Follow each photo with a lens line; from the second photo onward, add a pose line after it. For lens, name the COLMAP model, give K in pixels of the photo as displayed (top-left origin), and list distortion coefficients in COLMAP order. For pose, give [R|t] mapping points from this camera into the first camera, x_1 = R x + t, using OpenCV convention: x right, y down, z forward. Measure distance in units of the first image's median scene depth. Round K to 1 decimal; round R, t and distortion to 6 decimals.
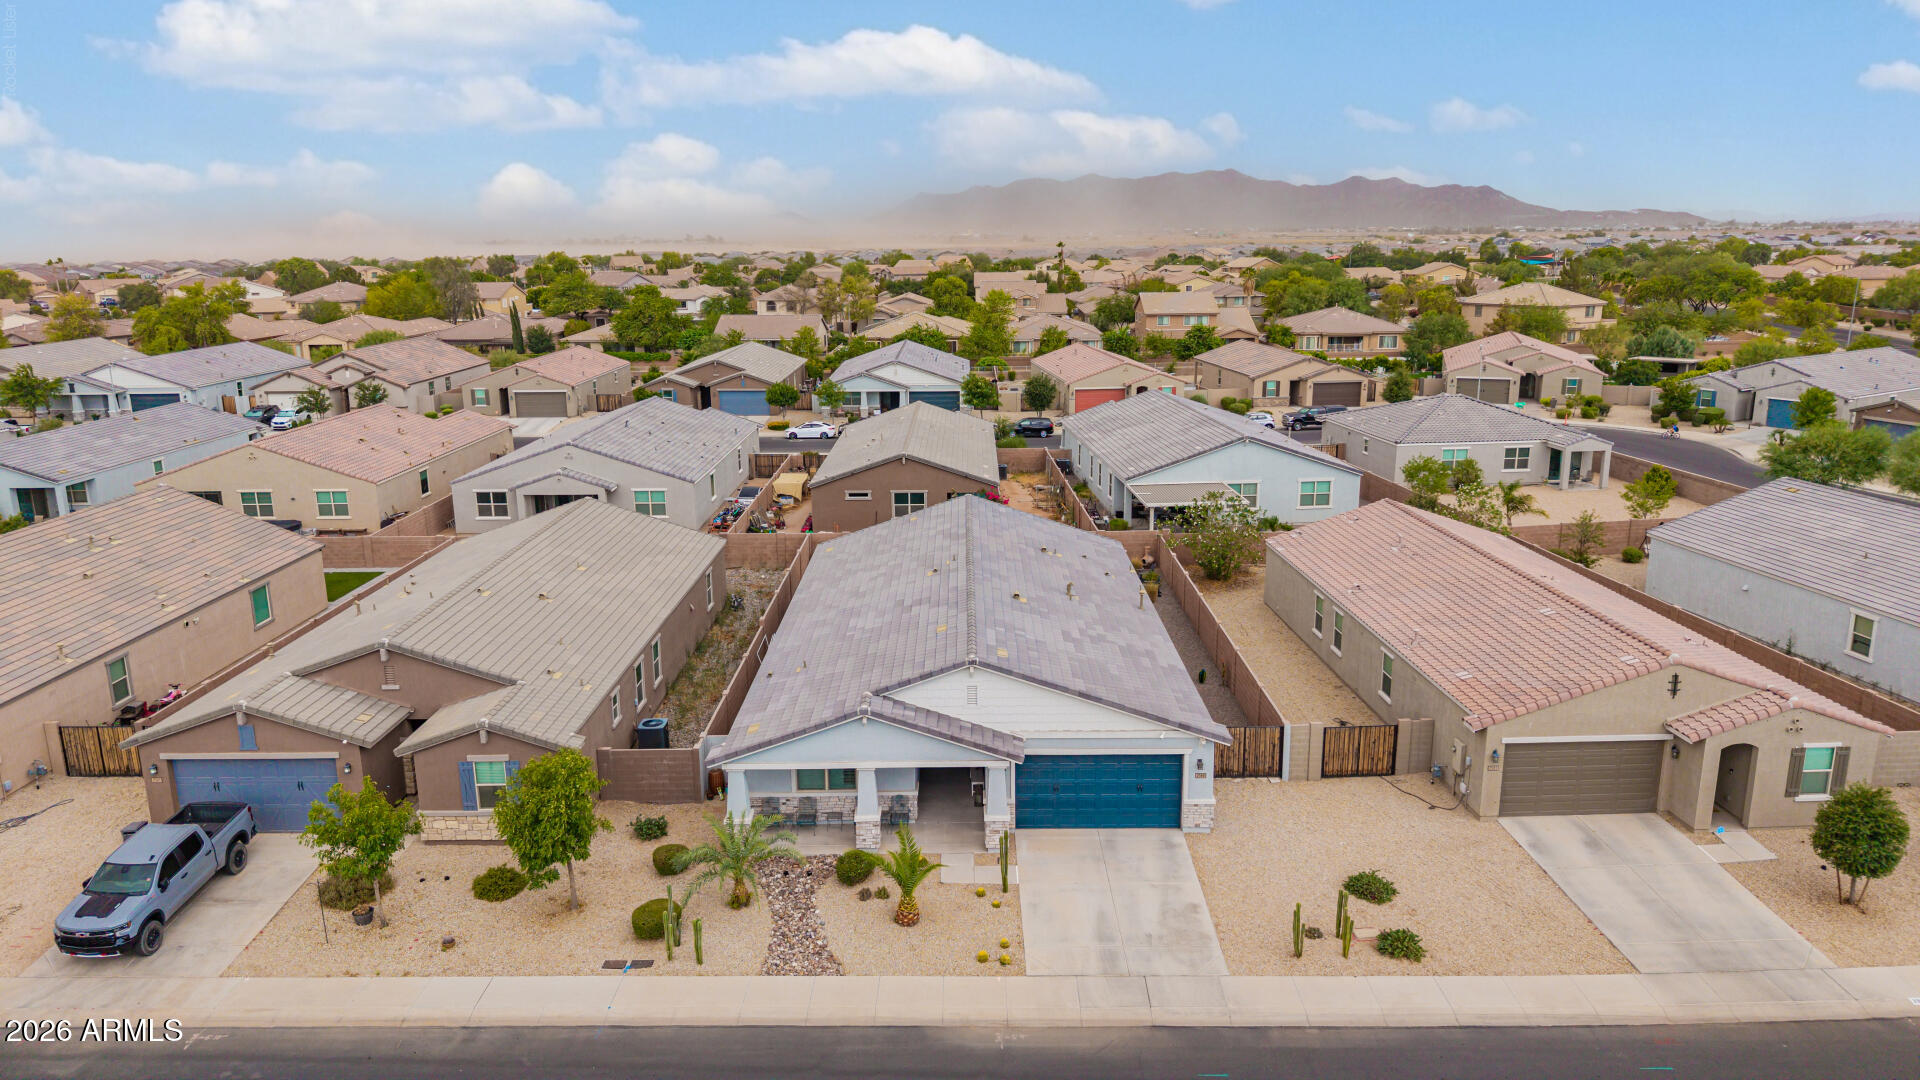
lens RADIAL K [[1284.9, 0, 957.4], [0, 1284.9, 533.3], [0, 0, 1]] dist [0.044212, -0.058342]
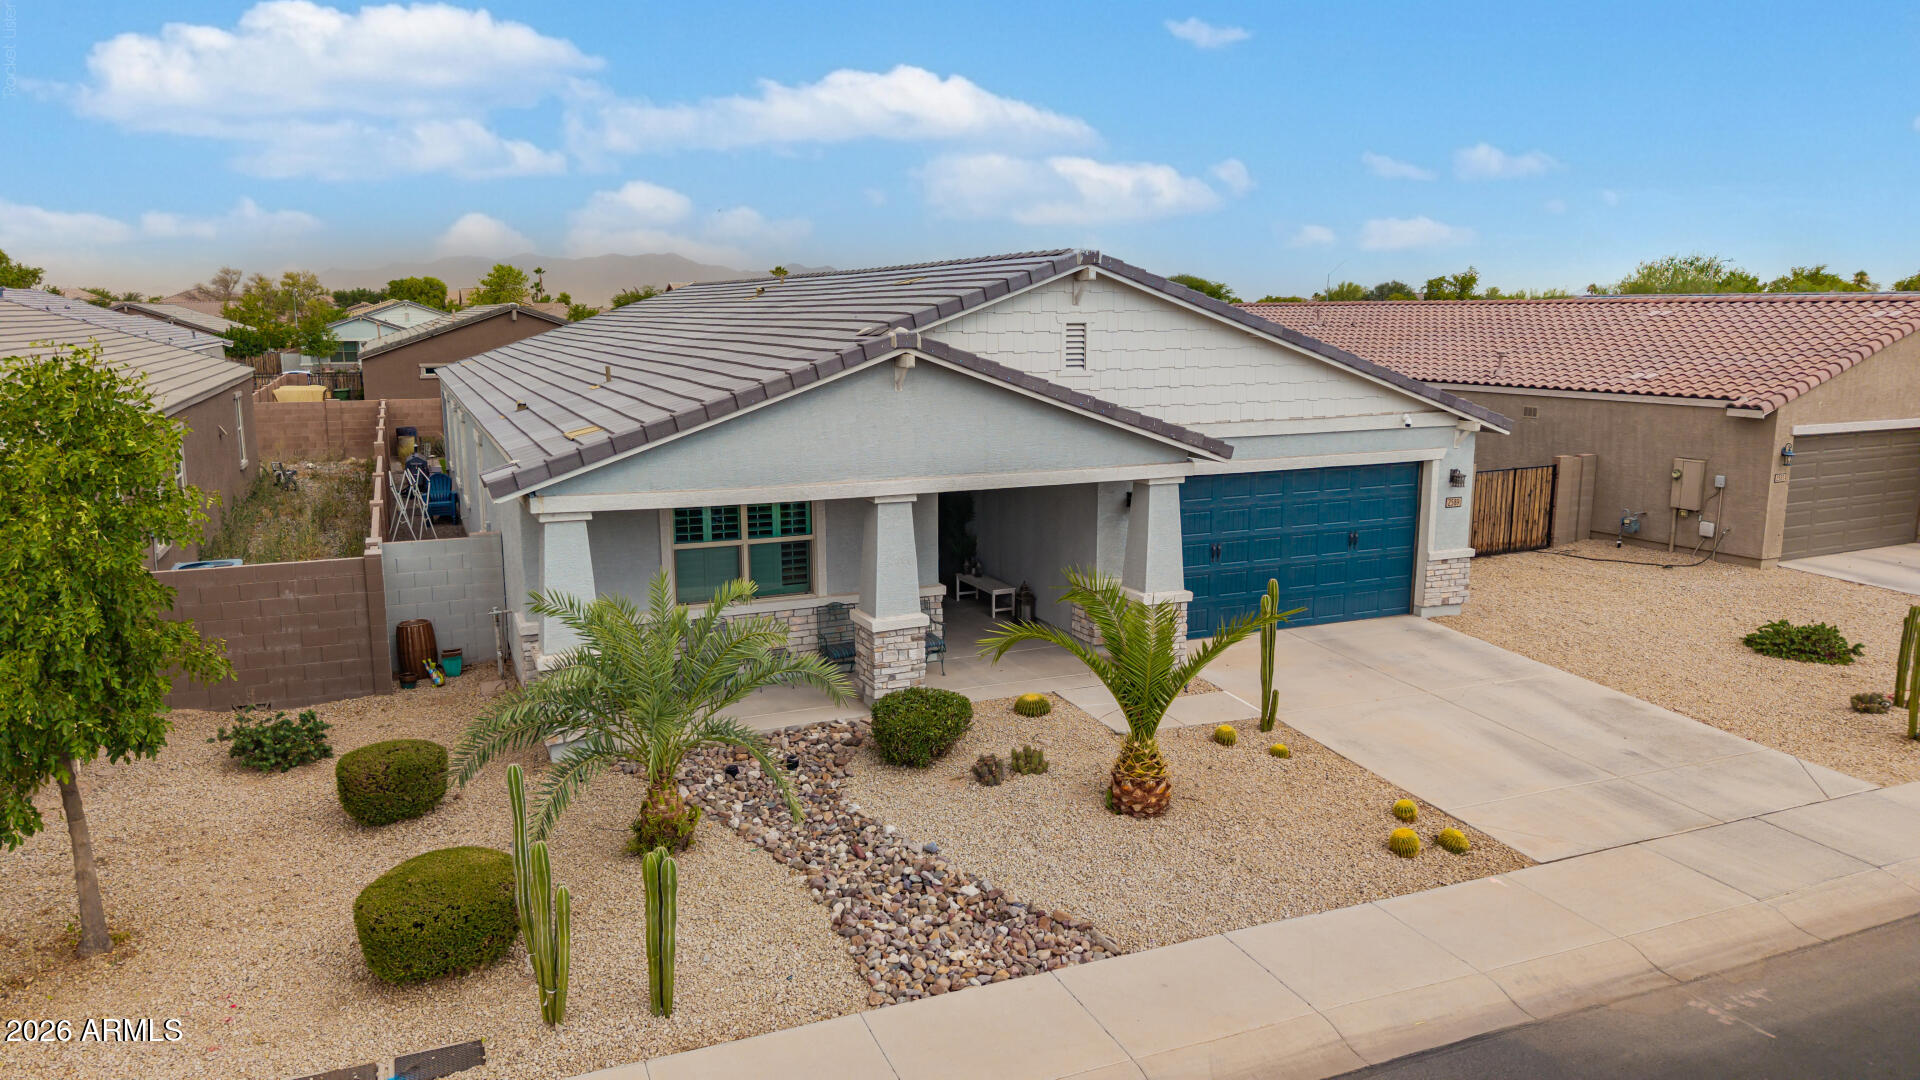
lens RADIAL K [[1284.9, 0, 959.8], [0, 1284.9, 546.6], [0, 0, 1]] dist [0.044212, -0.058342]
pose [[0.913530, -0.063697, 0.401753, -0.201081], [0.085212, 0.995716, -0.035892, 0.198001], [-0.397746, 0.067022, 0.915045, 0.567126]]
